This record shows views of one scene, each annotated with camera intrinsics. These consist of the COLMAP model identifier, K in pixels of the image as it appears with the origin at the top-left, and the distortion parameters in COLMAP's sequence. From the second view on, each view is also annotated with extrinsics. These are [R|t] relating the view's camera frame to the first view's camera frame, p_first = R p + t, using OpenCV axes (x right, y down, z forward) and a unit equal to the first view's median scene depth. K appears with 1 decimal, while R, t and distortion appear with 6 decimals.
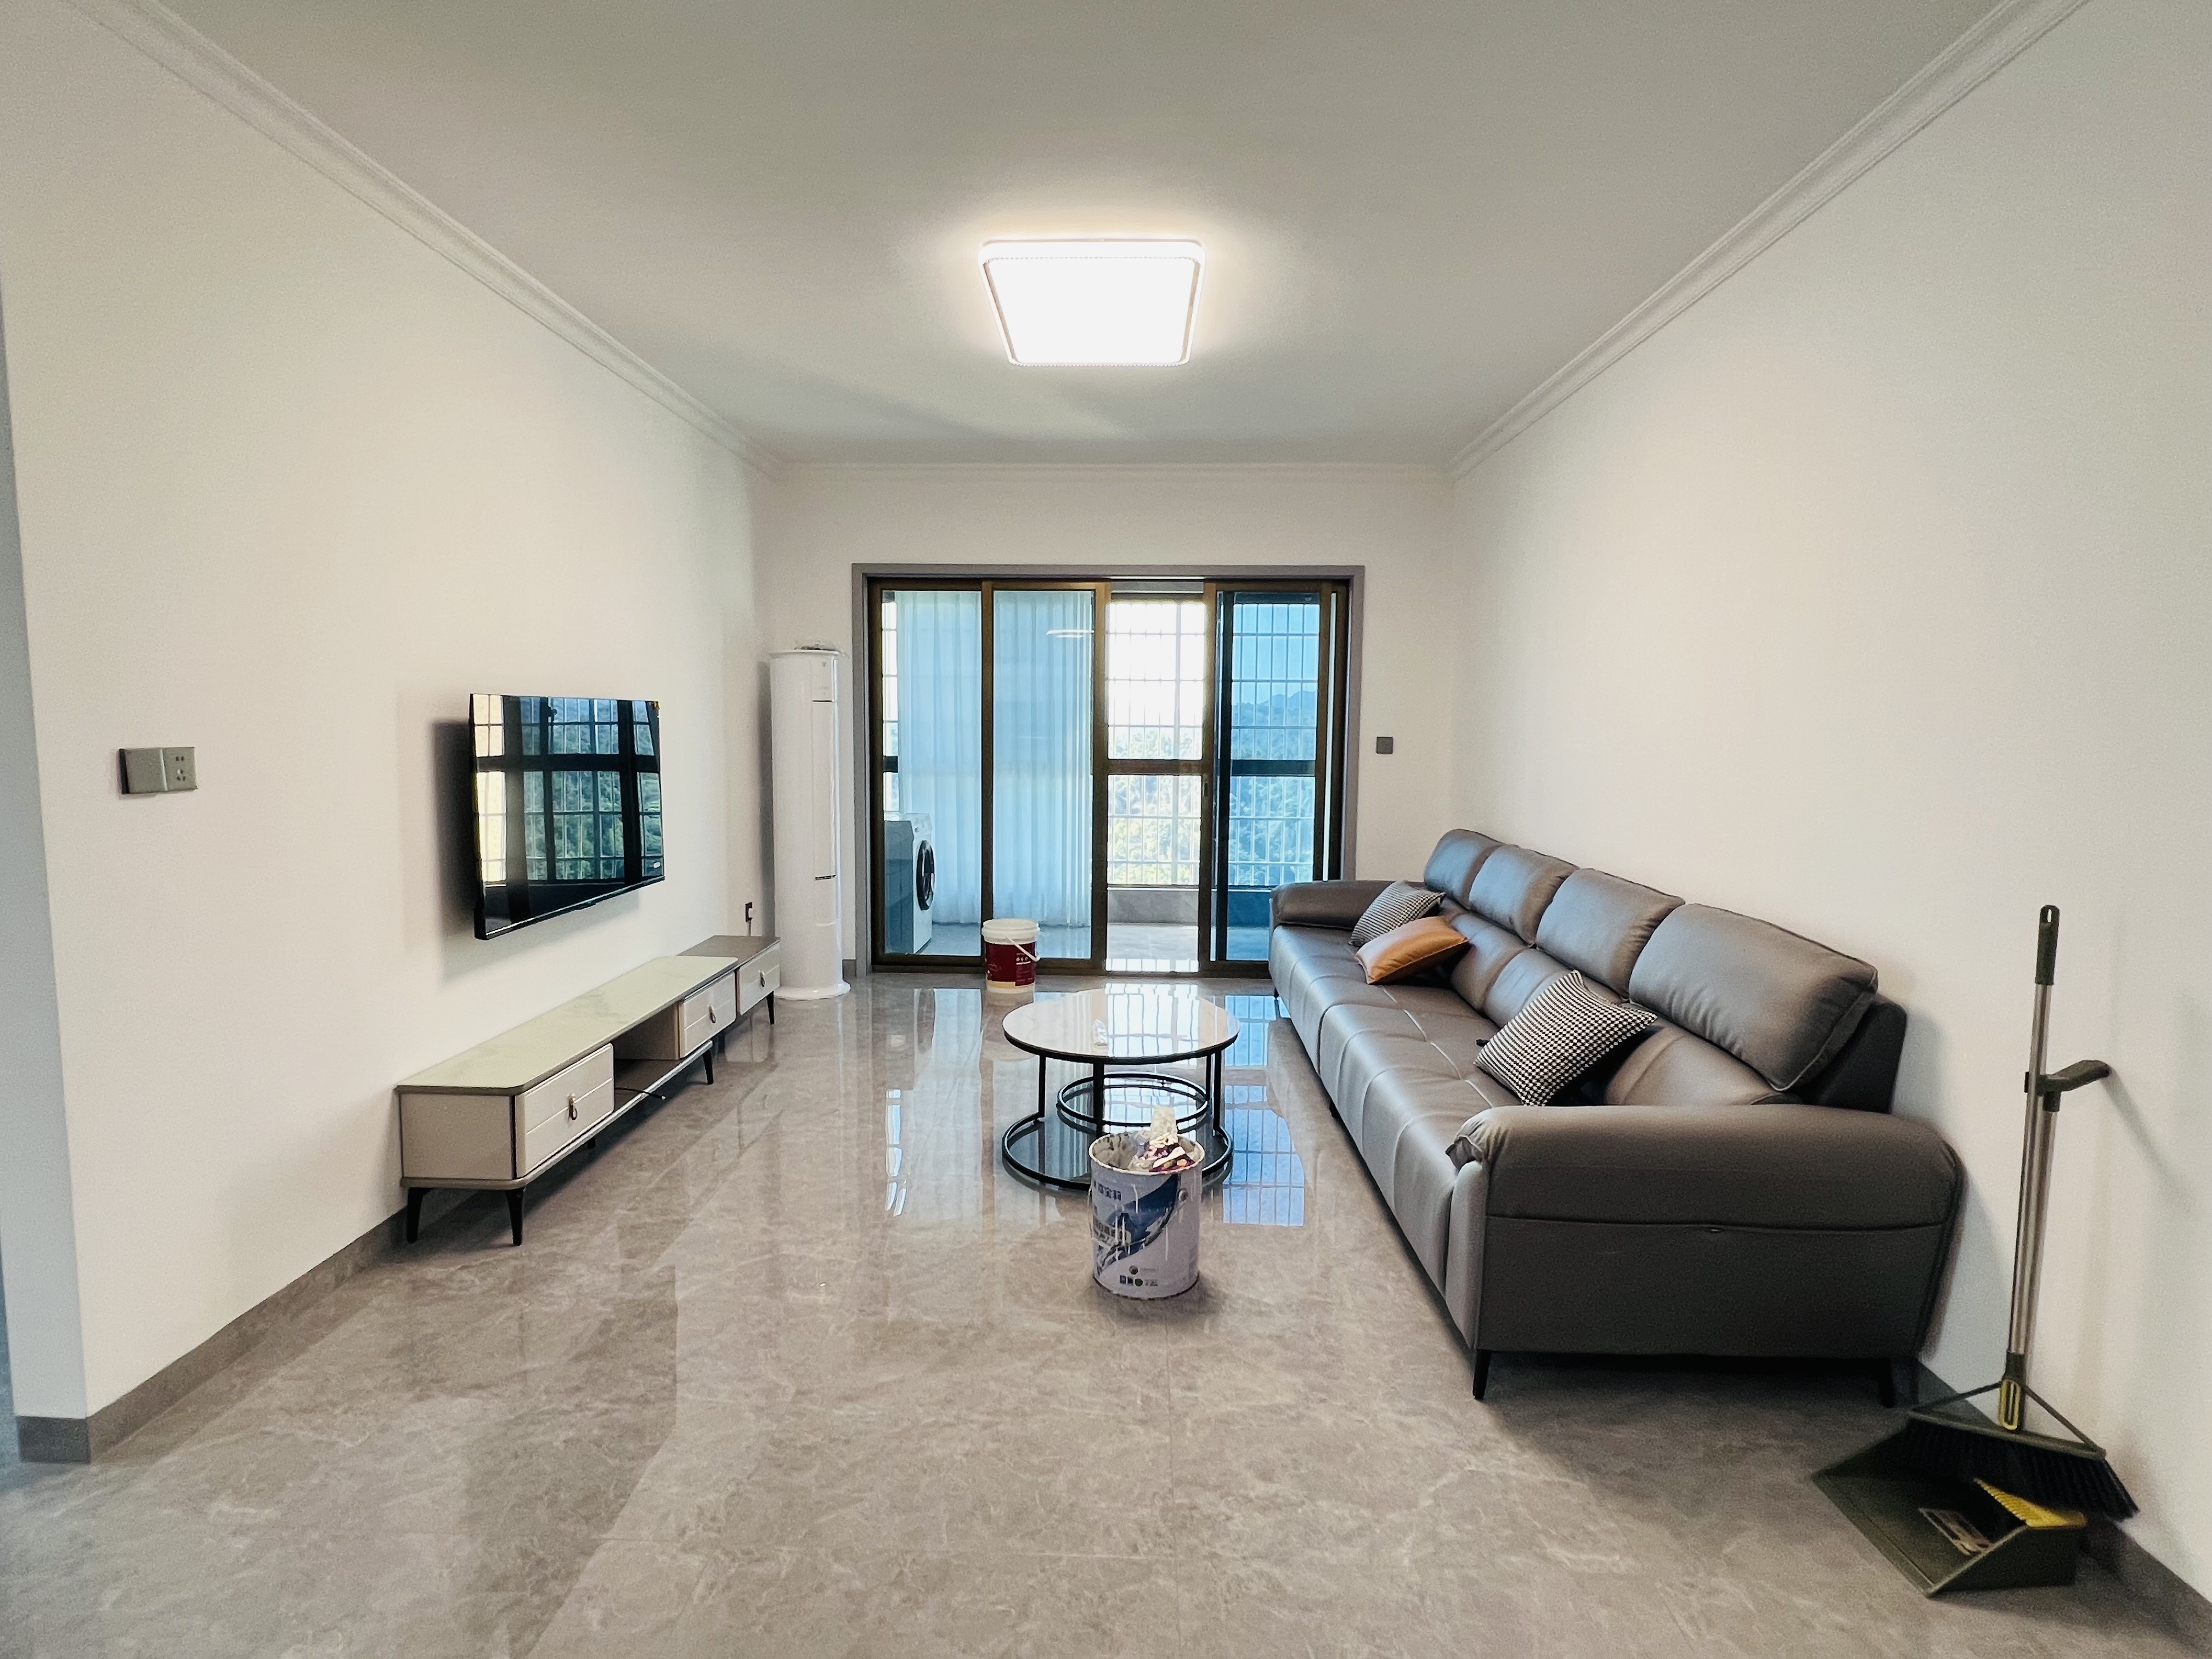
lens RADIAL K [[1110.8, 0, 1100.1], [0, 1110.8, 830.4], [0, 0, 1]] dist [0.002109, -0.008736]
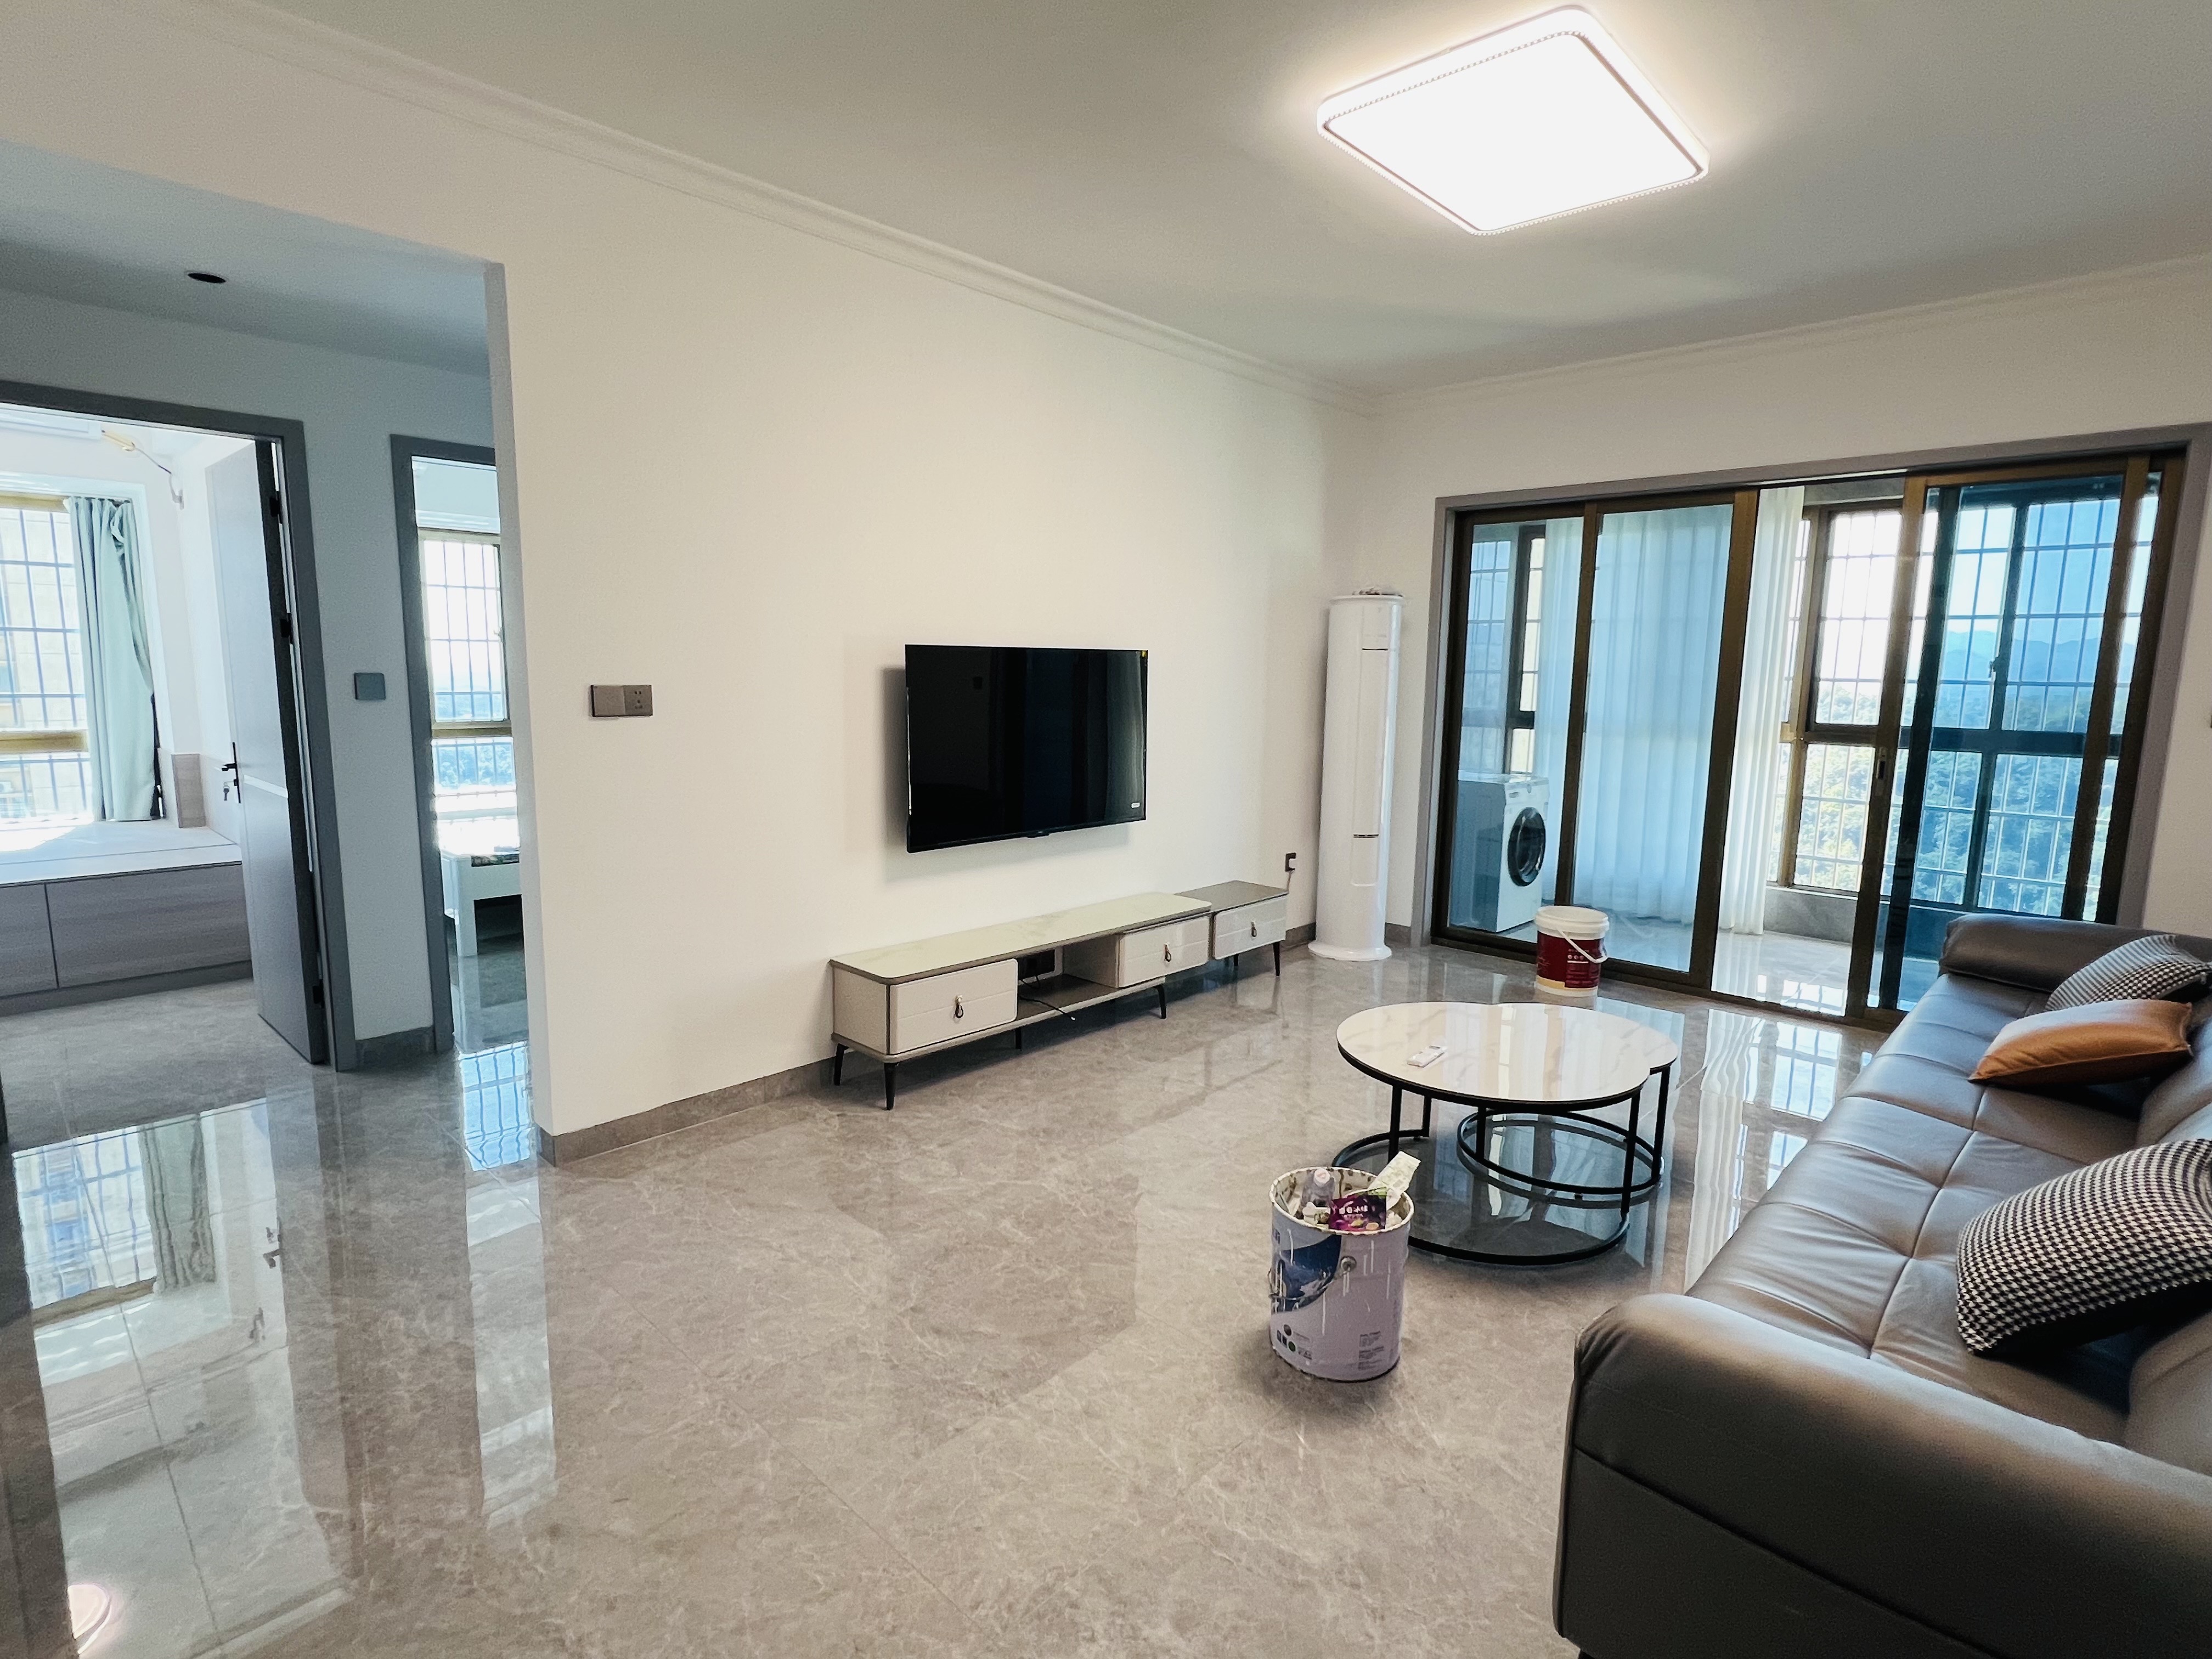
lens RADIAL K [[1110.8, 0, 1100.1], [0, 1110.8, 830.4], [0, 0, 1]] dist [0.002109, -0.008736]
pose [[0.745257, 0.098359, -0.659483, 0.224960], [-0.070457, 0.995139, 0.068799, -0.012621], [0.663045, -0.004808, 0.748564, 0.146028]]
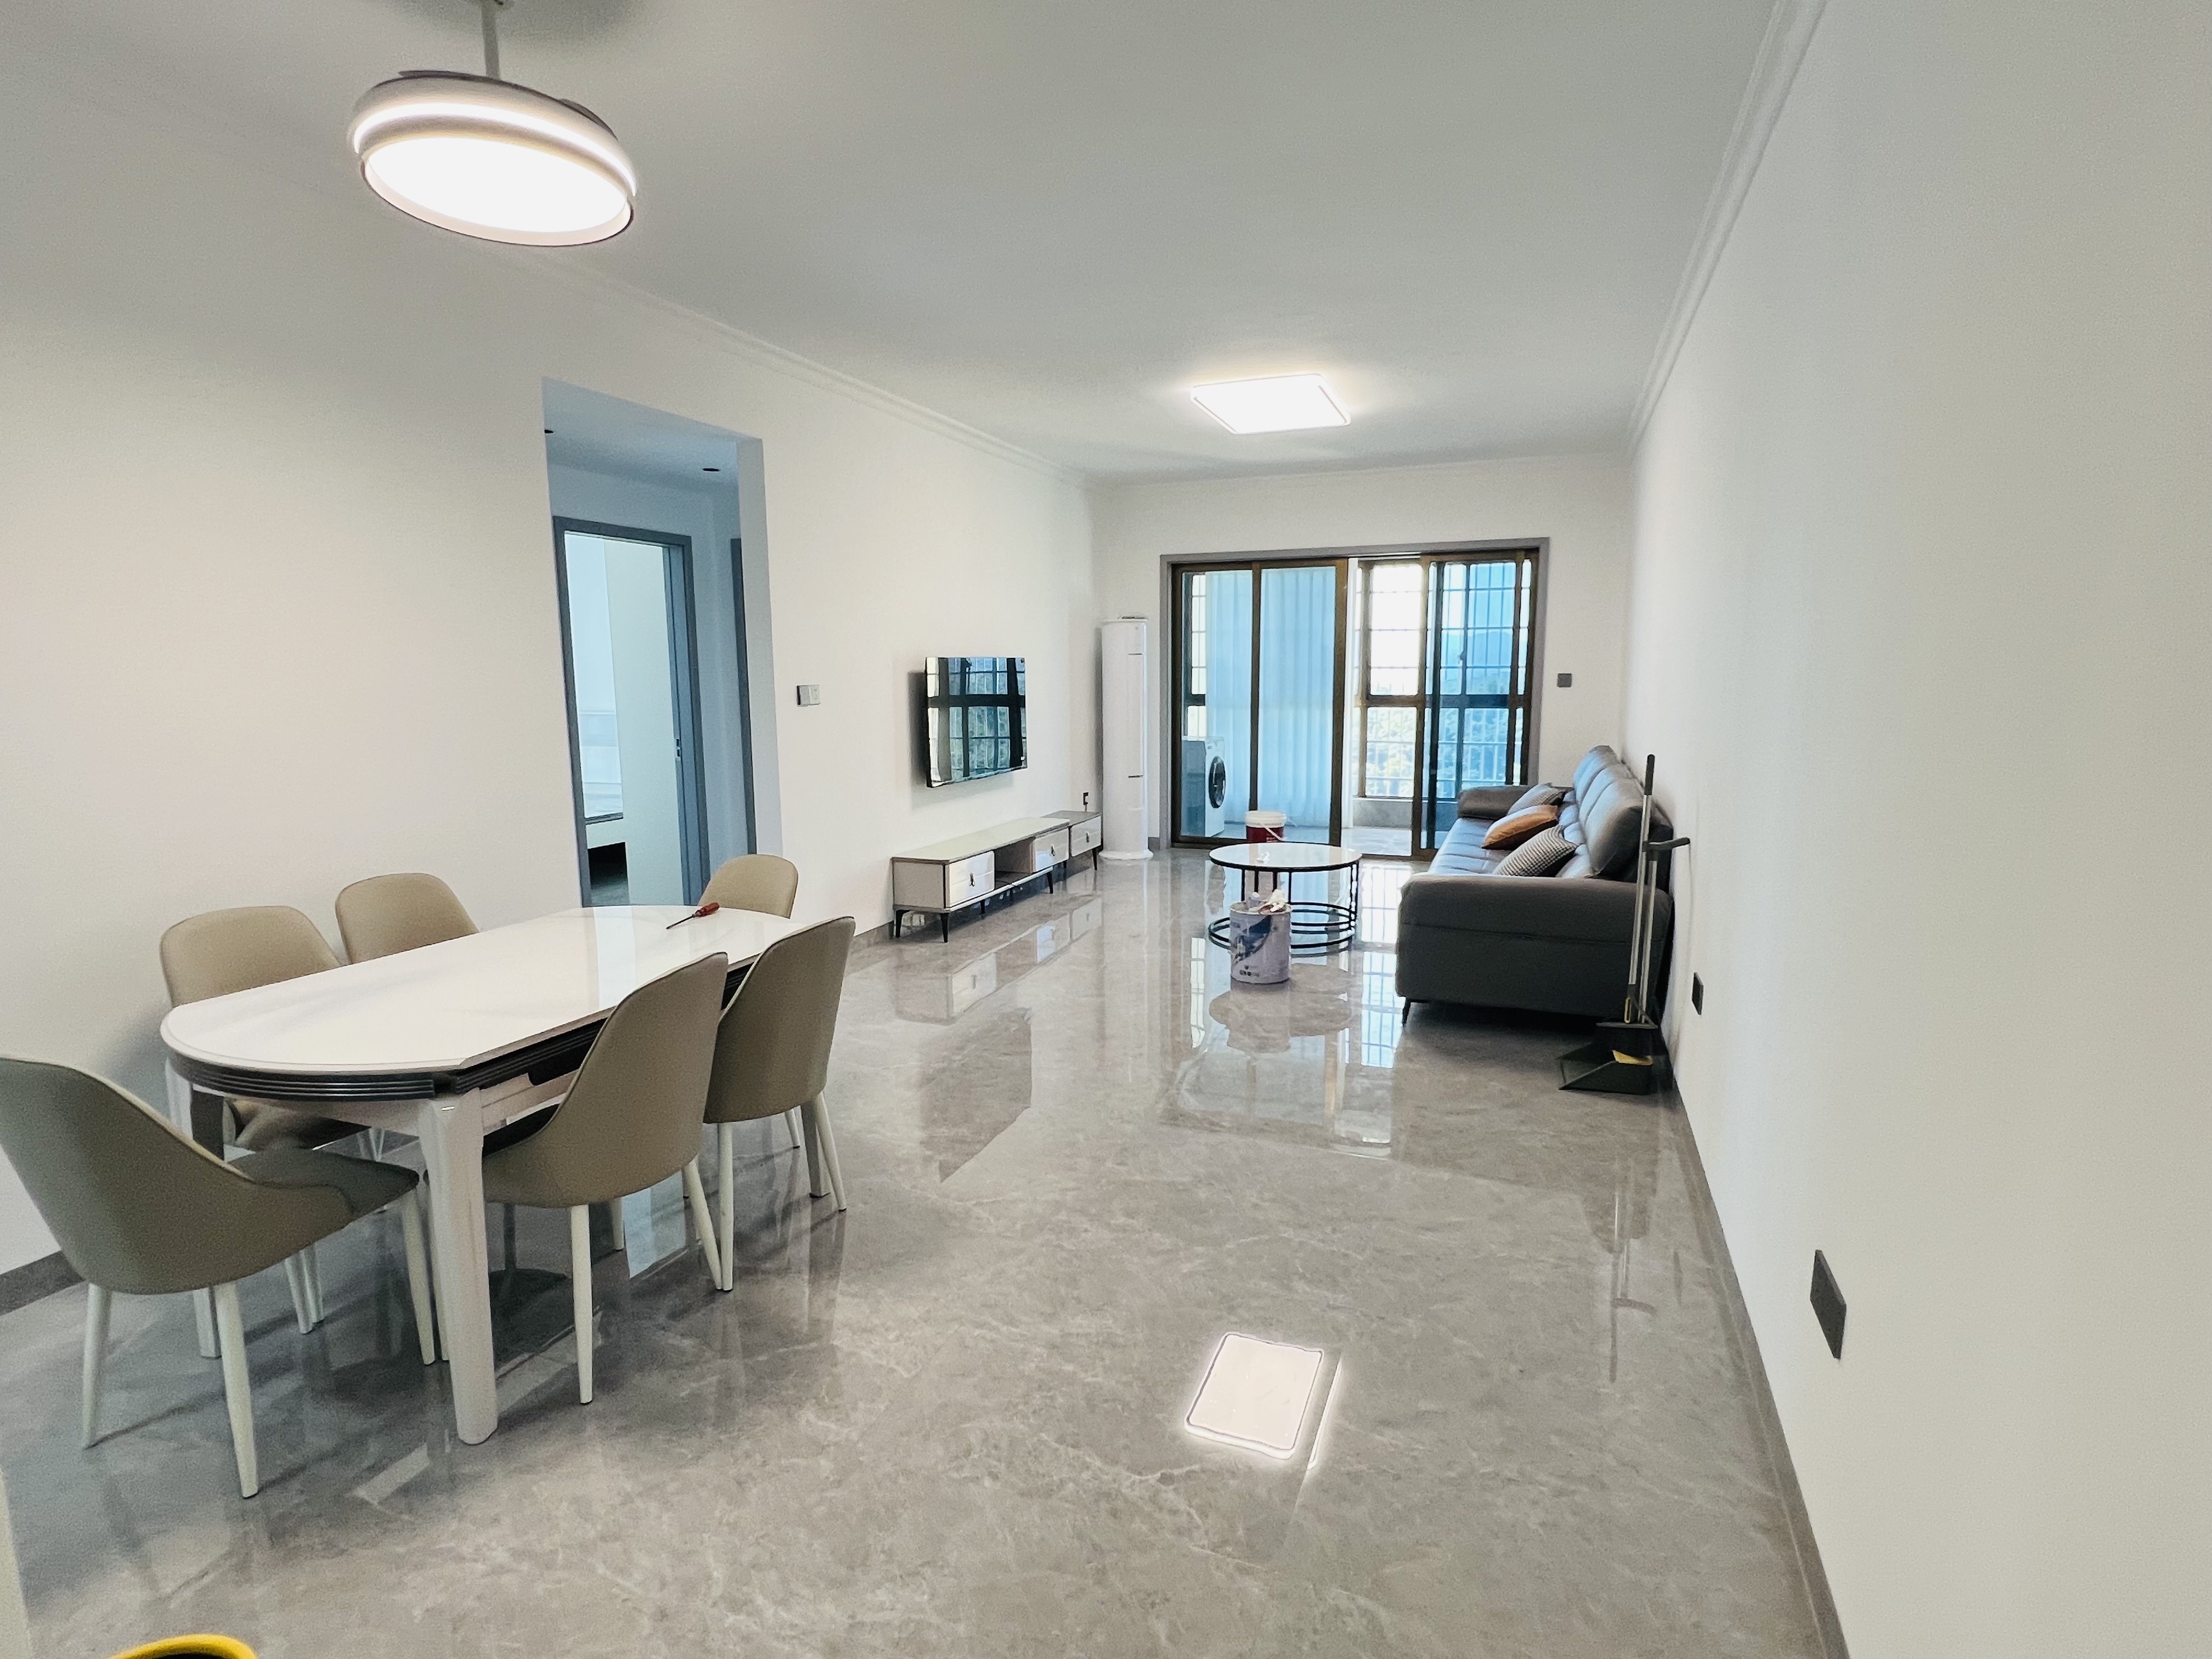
lens RADIAL K [[1110.8, 0, 1100.1], [0, 1110.8, 830.4], [0, 0, 1]] dist [0.002109, -0.008736]
pose [[0.941689, 0.032253, -0.334936, 0.210295], [-0.015738, 0.998528, 0.051906, 0.040593], [0.336117, -0.043608, 0.940810, -0.409970]]
